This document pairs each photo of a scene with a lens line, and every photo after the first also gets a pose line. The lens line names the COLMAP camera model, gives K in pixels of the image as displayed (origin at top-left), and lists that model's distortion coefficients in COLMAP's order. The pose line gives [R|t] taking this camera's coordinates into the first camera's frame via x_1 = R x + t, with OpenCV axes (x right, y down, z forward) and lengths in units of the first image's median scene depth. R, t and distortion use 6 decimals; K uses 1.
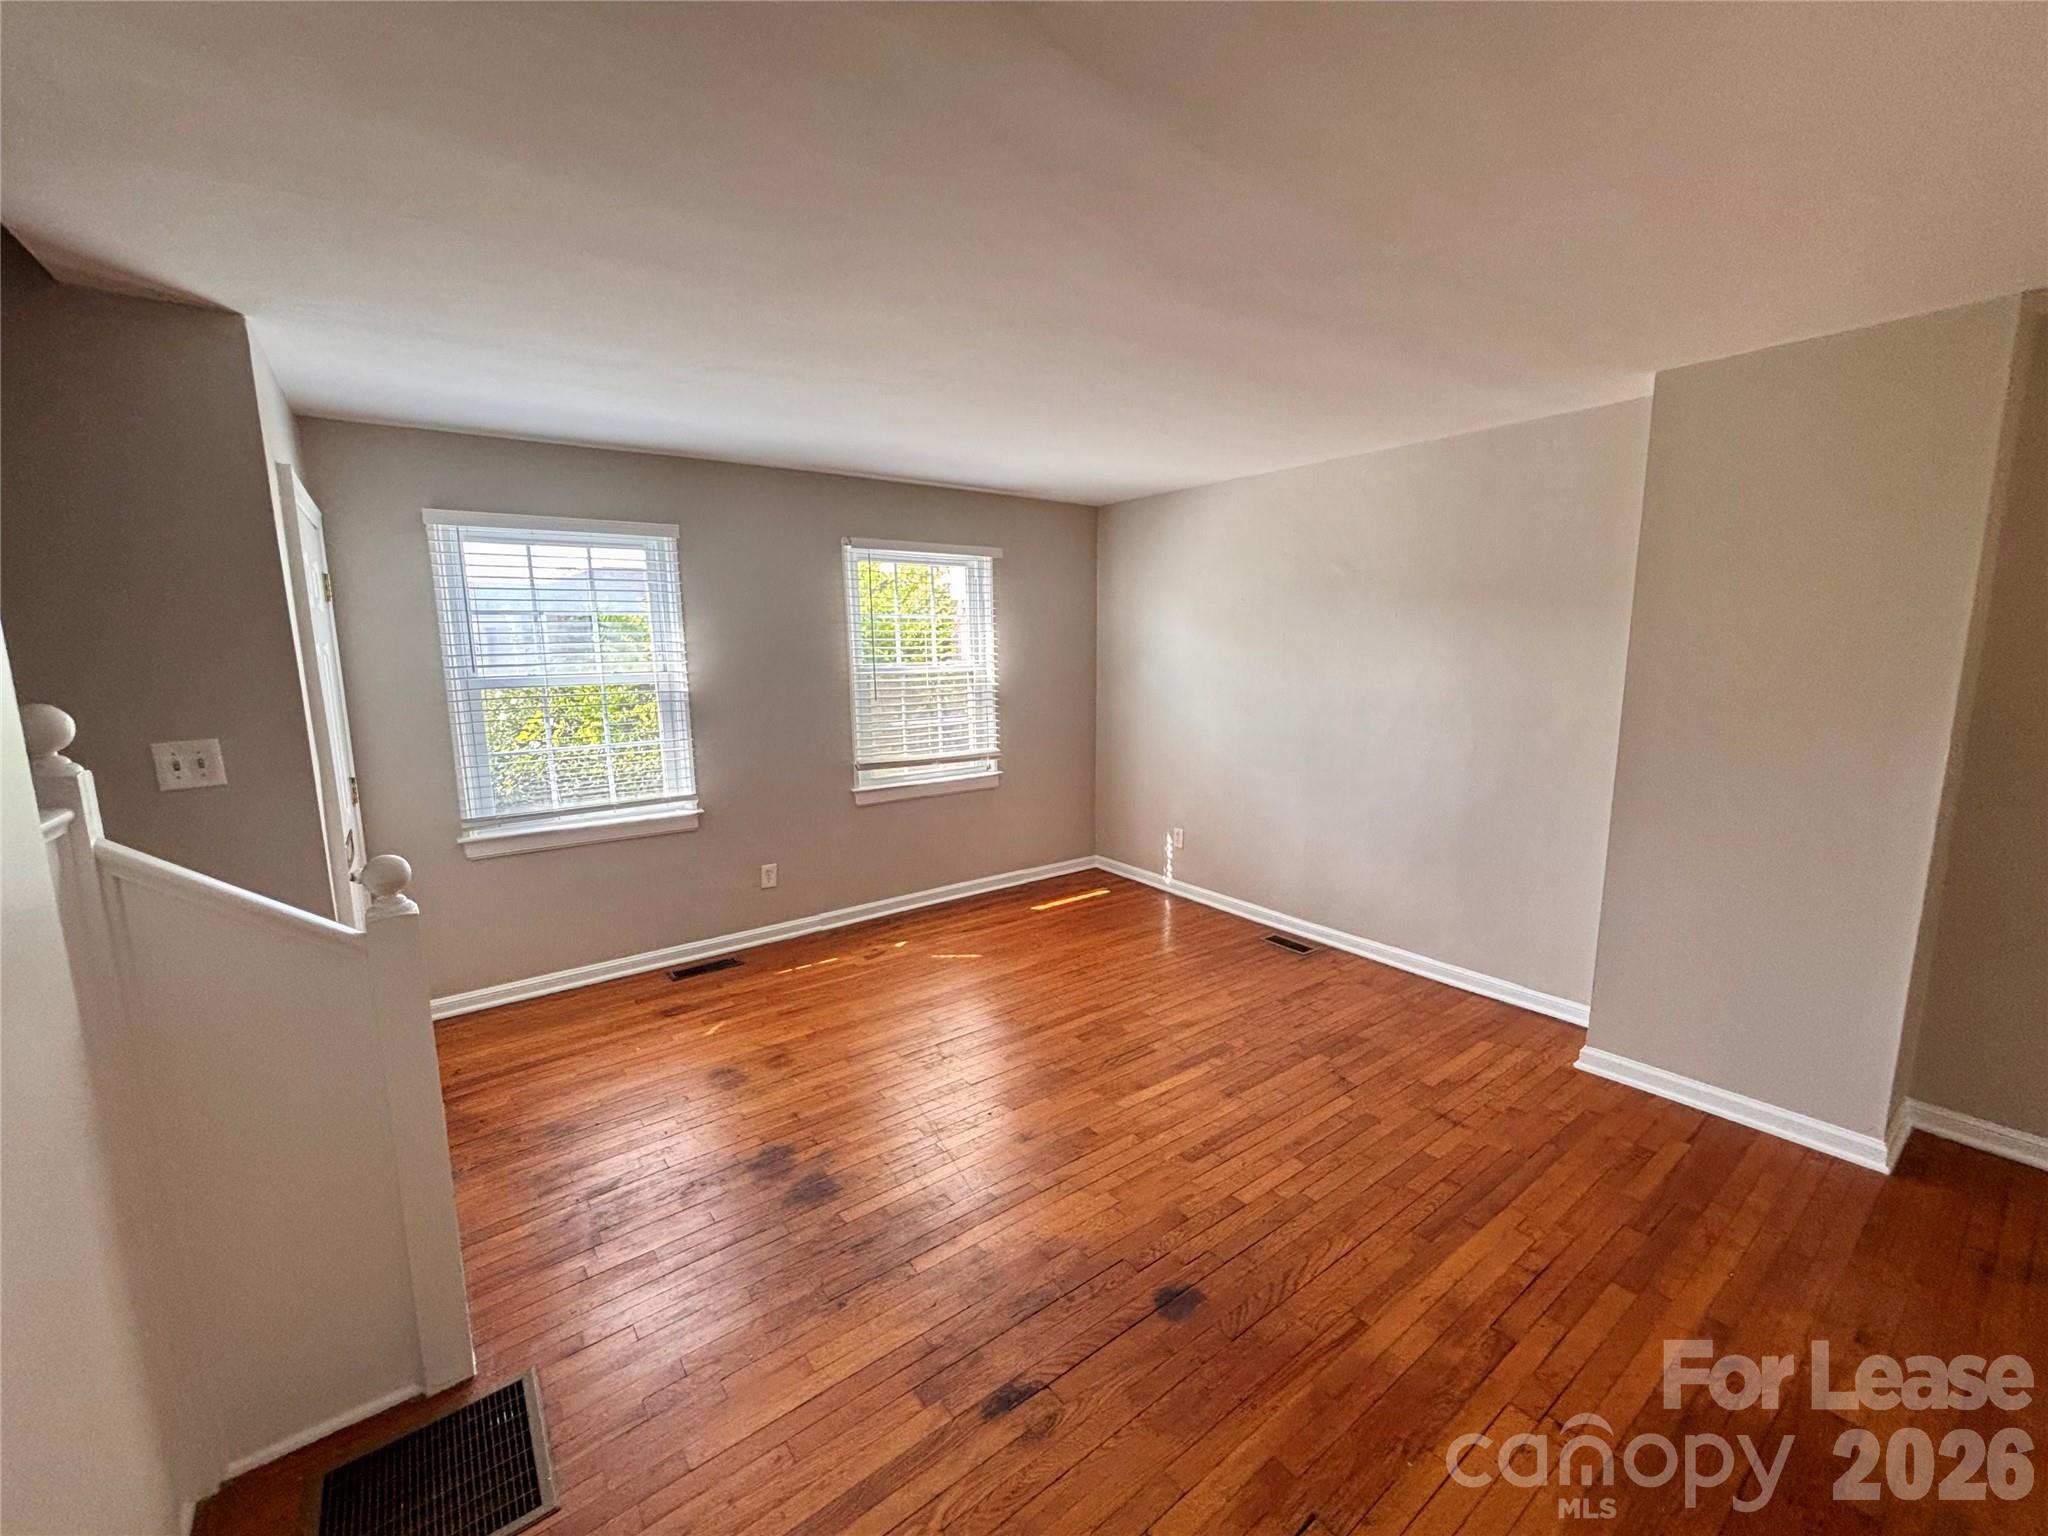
lens RADIAL K [[836.1, 0, 1024.0], [0, 836.1, 768.0], [0, 0, 1]] dist [0.017311, -0.000286]
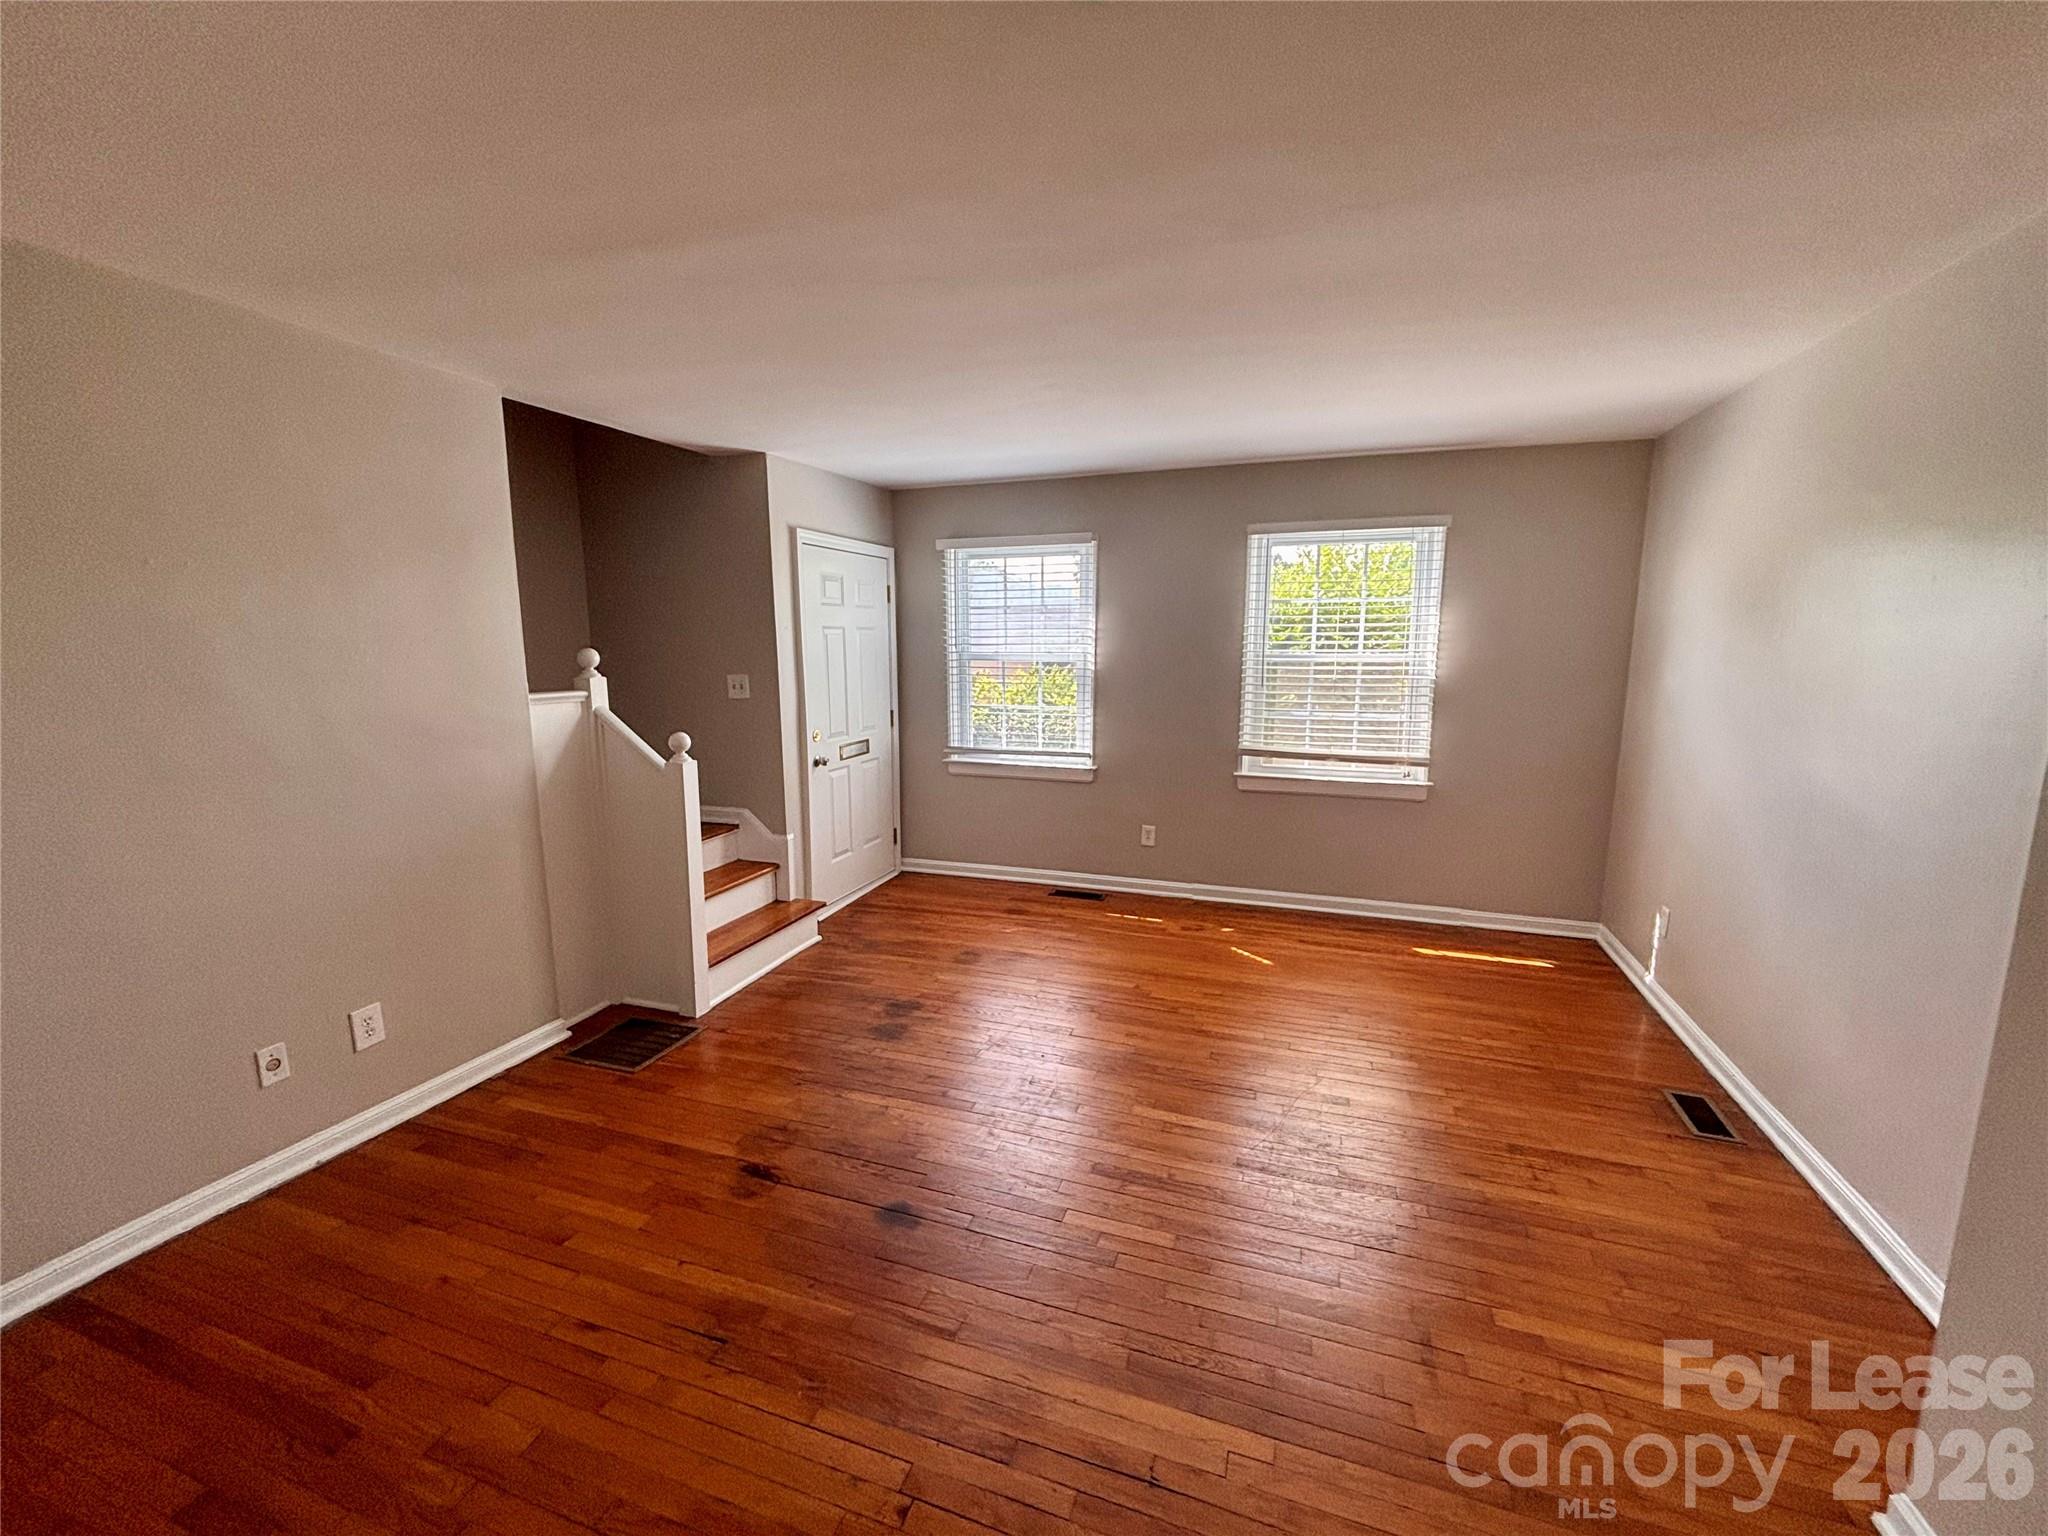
lens RADIAL K [[834.1, 0, 1024.0], [0, 834.1, 768.0], [0, 0, 1]] dist [0.025038, -0.000184]
pose [[0.550054, 0.137215, -0.823780, 0.518456], [-0.129462, 0.988495, 0.078208, -0.027718], [0.825034, 0.063629, 0.561490, 0.223591]]
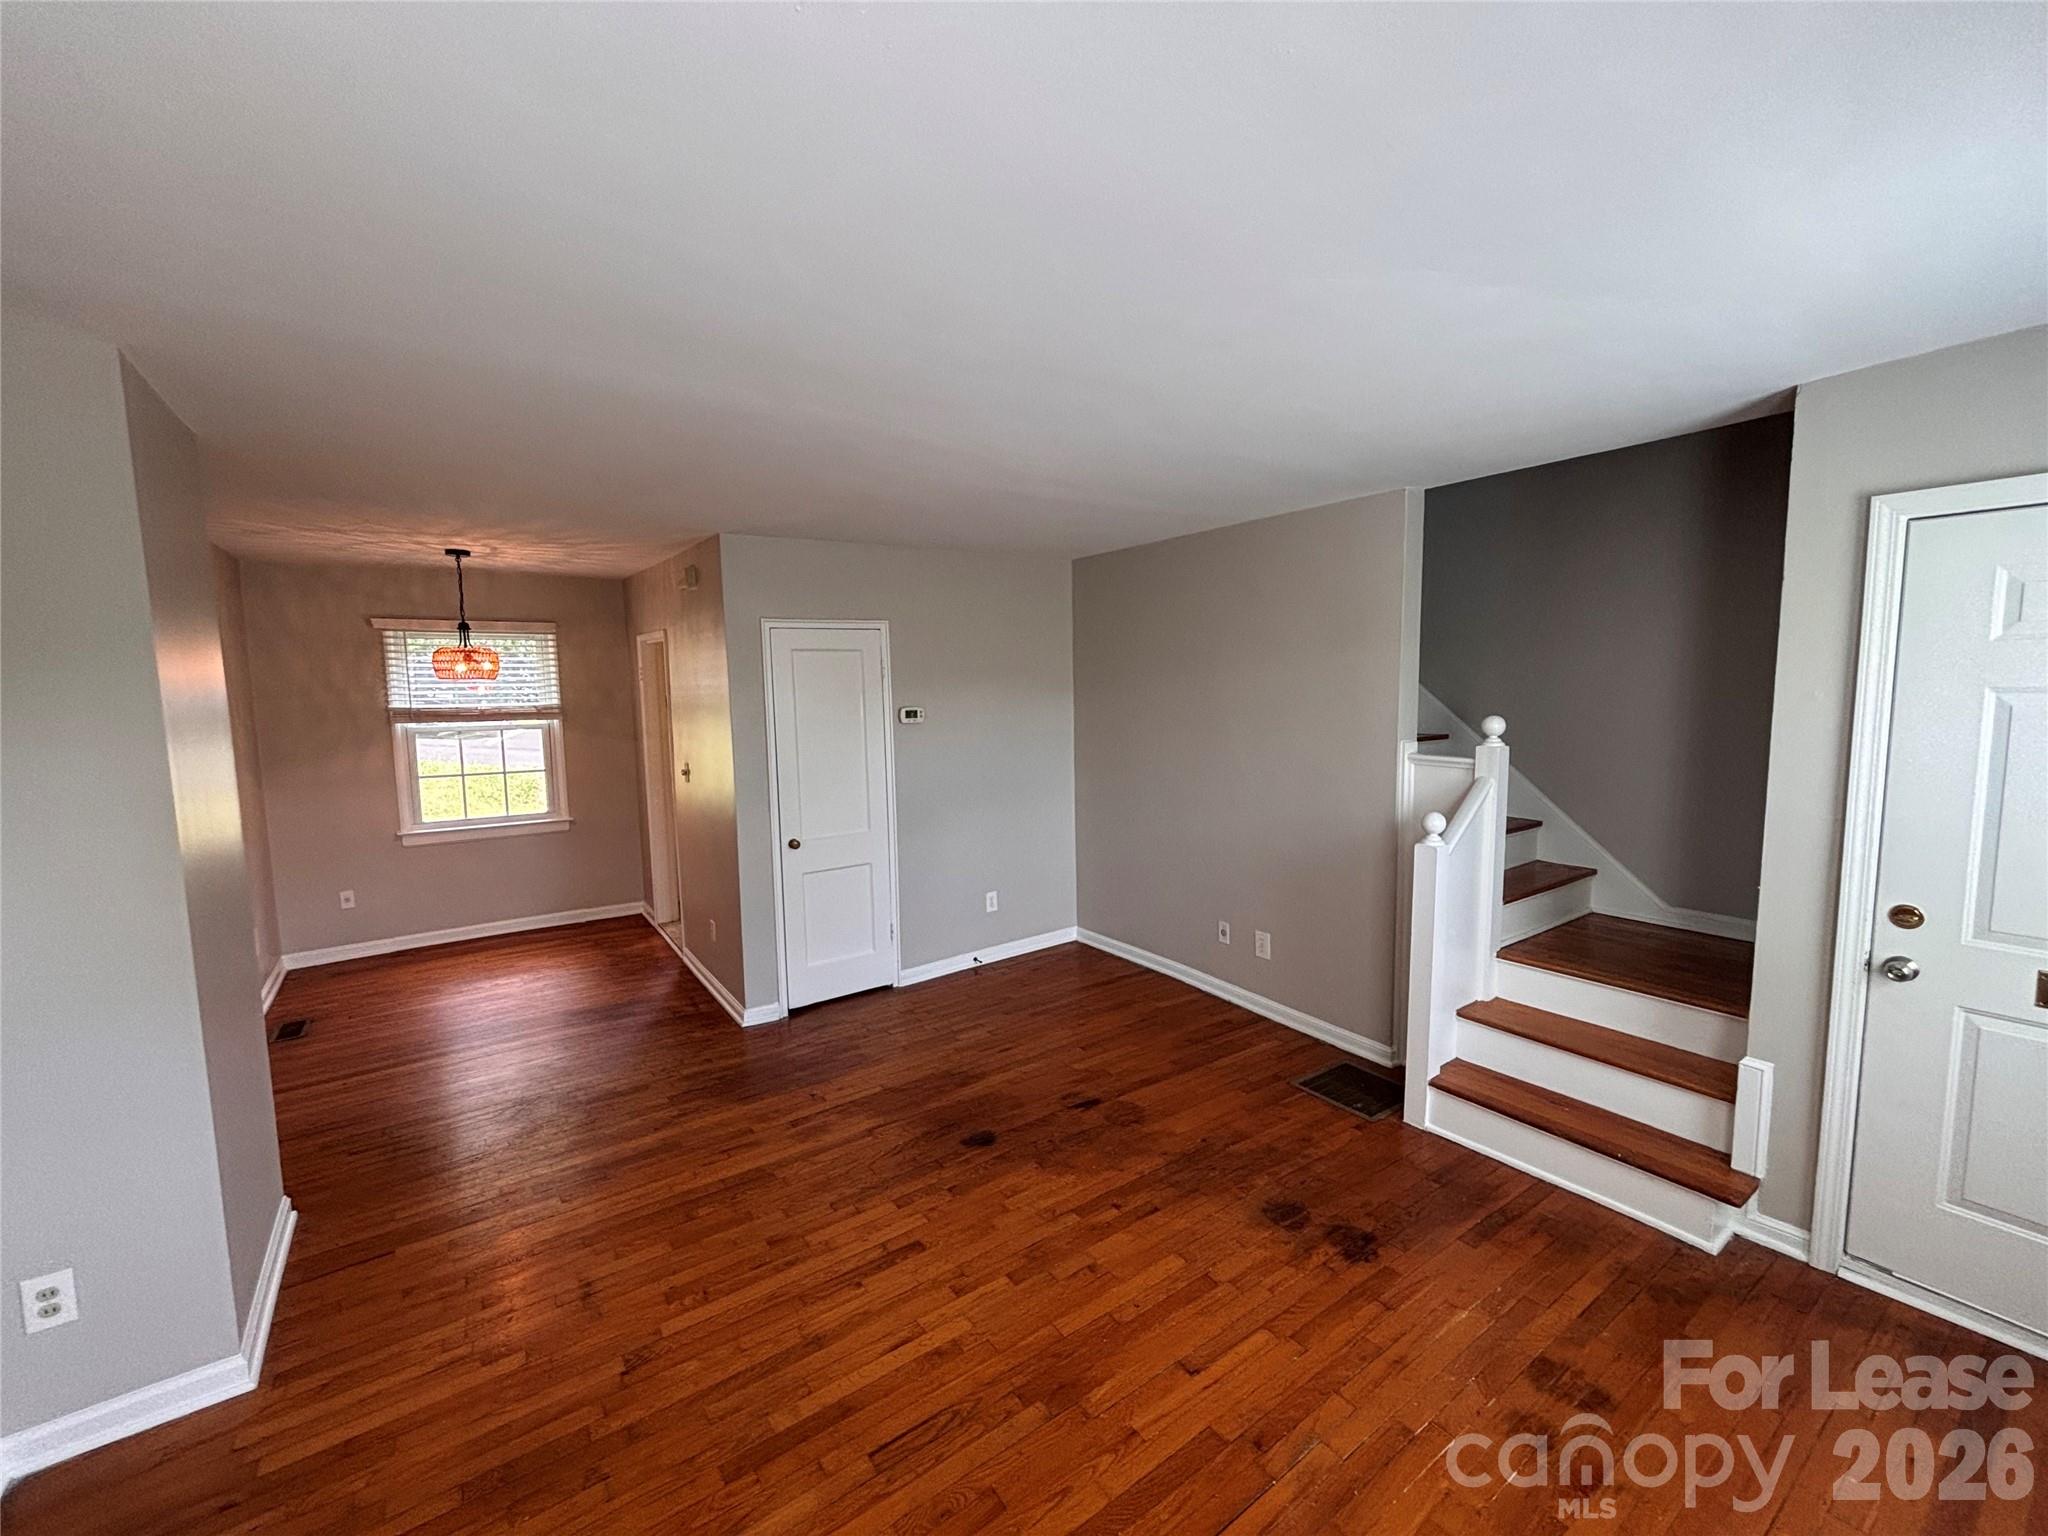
lens RADIAL K [[834.1, 0, 1024.0], [0, 834.1, 768.0], [0, 0, 1]] dist [0.025038, -0.000184]
pose [[-0.999077, 0.025193, 0.034800, 0.016575], [0.033248, 0.966391, 0.254918, -0.183597], [-0.027208, 0.255840, -0.966336, 1.068959]]
